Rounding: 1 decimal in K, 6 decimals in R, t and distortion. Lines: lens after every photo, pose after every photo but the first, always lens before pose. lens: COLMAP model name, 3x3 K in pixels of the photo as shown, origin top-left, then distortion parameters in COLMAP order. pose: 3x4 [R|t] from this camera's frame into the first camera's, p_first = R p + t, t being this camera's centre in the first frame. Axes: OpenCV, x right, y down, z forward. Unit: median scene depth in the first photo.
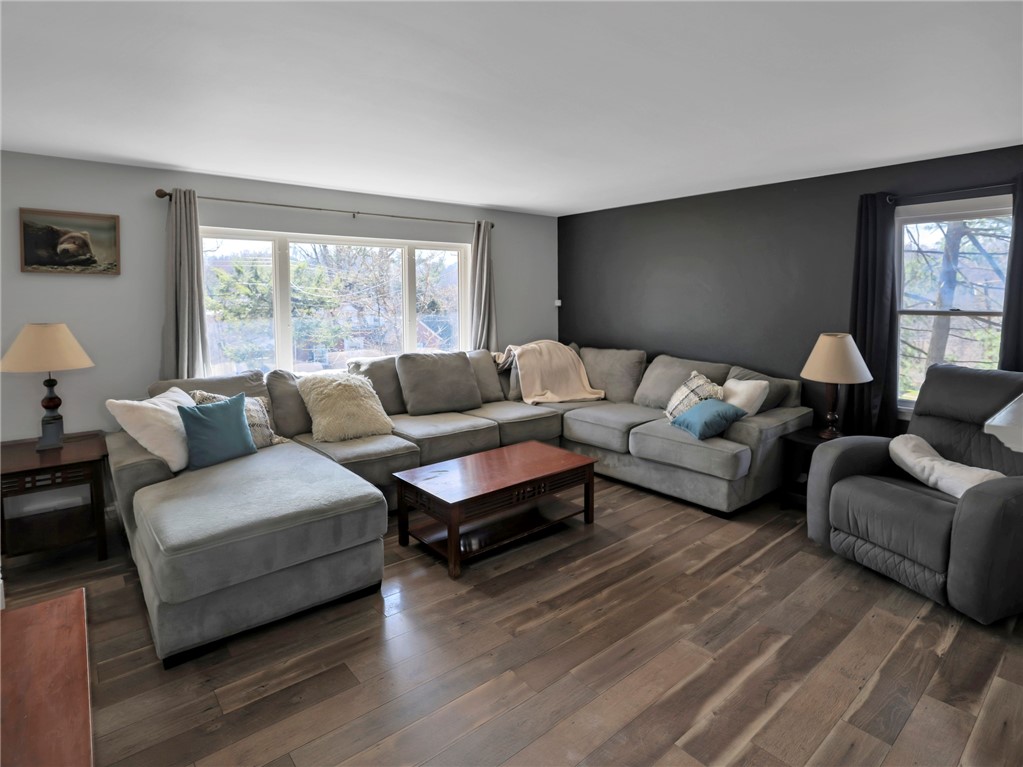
lens RADIAL K [[534.3, 0, 511.5], [0, 534.3, 383.5], [0, 0, 1]] dist [-0.045486, -0.000282]
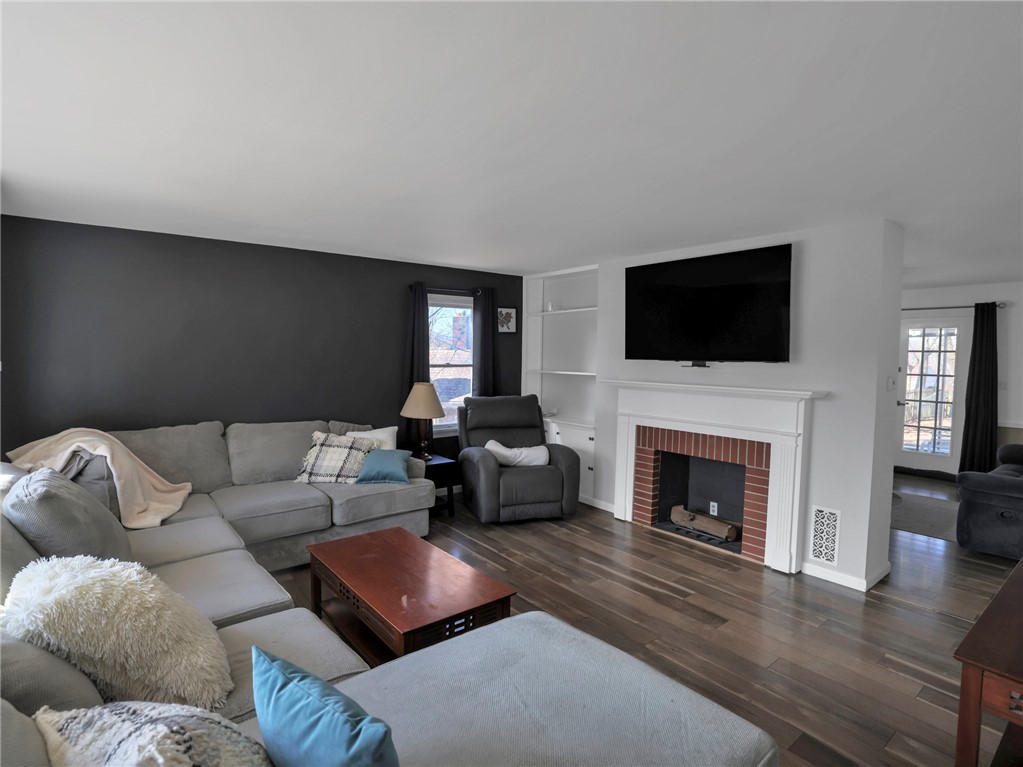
lens RADIAL K [[534.3, 0, 511.5], [0, 534.3, 383.5], [0, 0, 1]] dist [-0.045486, -0.000282]
pose [[0.019468, -0.054156, 0.998343, -0.999202], [0.144944, 0.988136, 0.050776, -0.168740], [-0.989248, 0.143715, 0.027087, 0.929548]]
